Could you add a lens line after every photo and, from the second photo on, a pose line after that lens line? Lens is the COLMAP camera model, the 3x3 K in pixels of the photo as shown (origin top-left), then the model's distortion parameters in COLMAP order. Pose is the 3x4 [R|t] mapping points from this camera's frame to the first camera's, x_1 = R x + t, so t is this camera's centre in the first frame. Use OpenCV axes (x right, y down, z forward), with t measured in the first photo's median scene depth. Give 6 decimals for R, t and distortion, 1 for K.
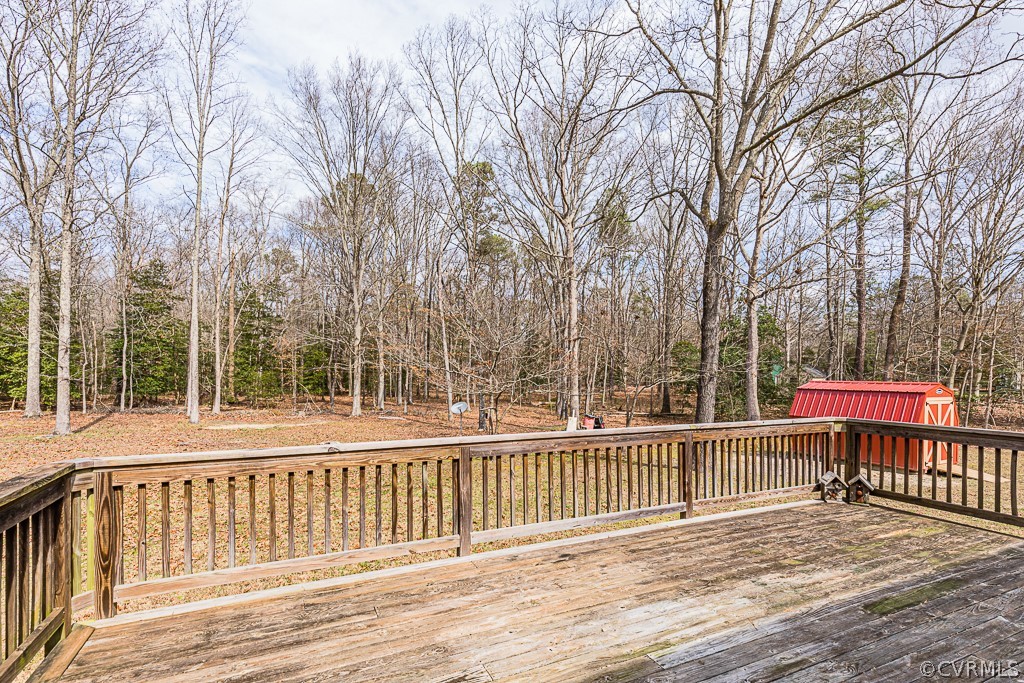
lens RADIAL K [[487.9, 0, 512.3], [0, 487.9, 372.6], [0, 0, 1]] dist [0.005430, -0.000021]
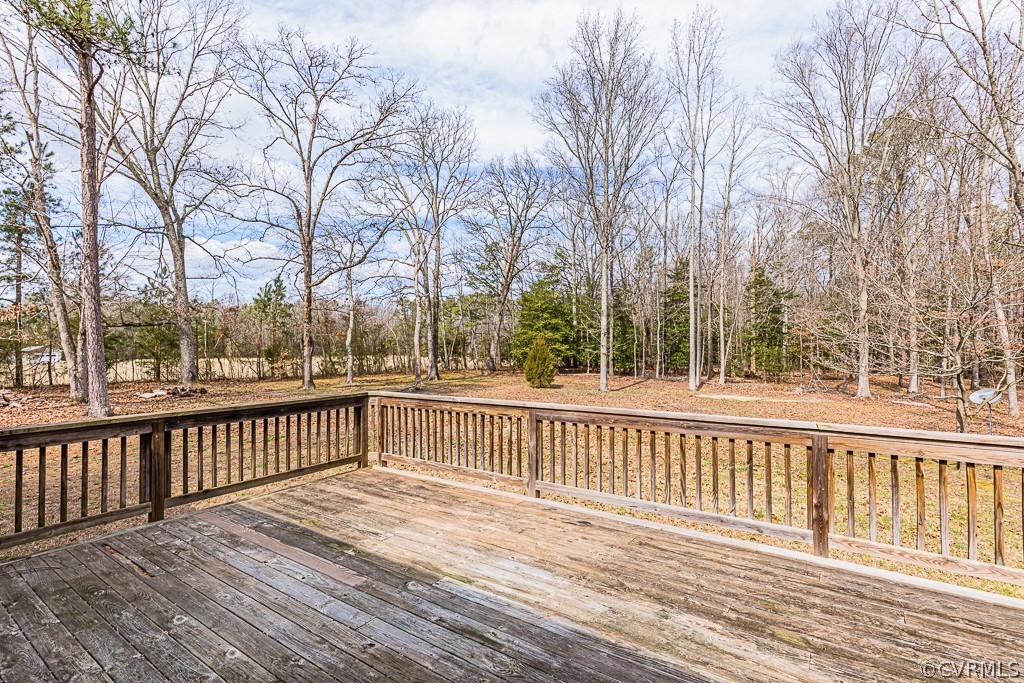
lens RADIAL K [[467.2, 0, 510.9], [0, 467.2, 331.9], [0, 0, 1]] dist [0.004527, -0.000268]
pose [[0.507915, -0.034654, -0.860710, 0.090616], [0.005916, 0.999307, -0.036743, -0.000310], [0.861387, 0.013570, 0.507768, 0.033607]]
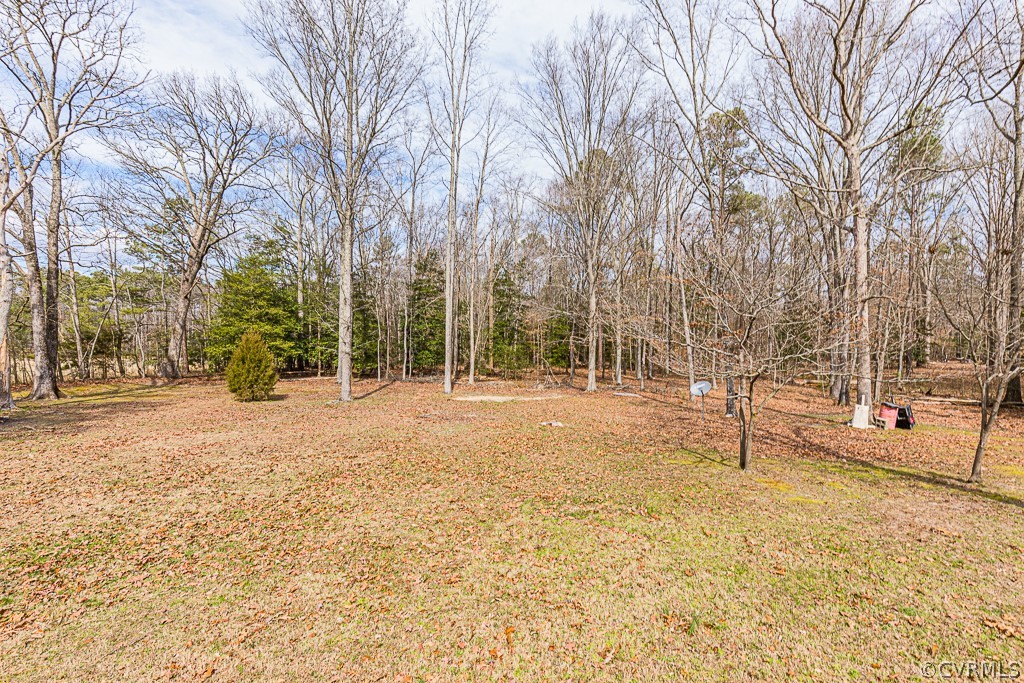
lens RADIAL K [[486.6, 0, 544.9], [0, 486.6, 342.2], [0, 0, 1]] dist [-0.001370, 0.000128]
pose [[0.909240, -0.006582, -0.416220, -0.003643], [0.004085, 0.999968, -0.006889, -0.000615], [0.416252, 0.004564, 0.909238, 0.092217]]
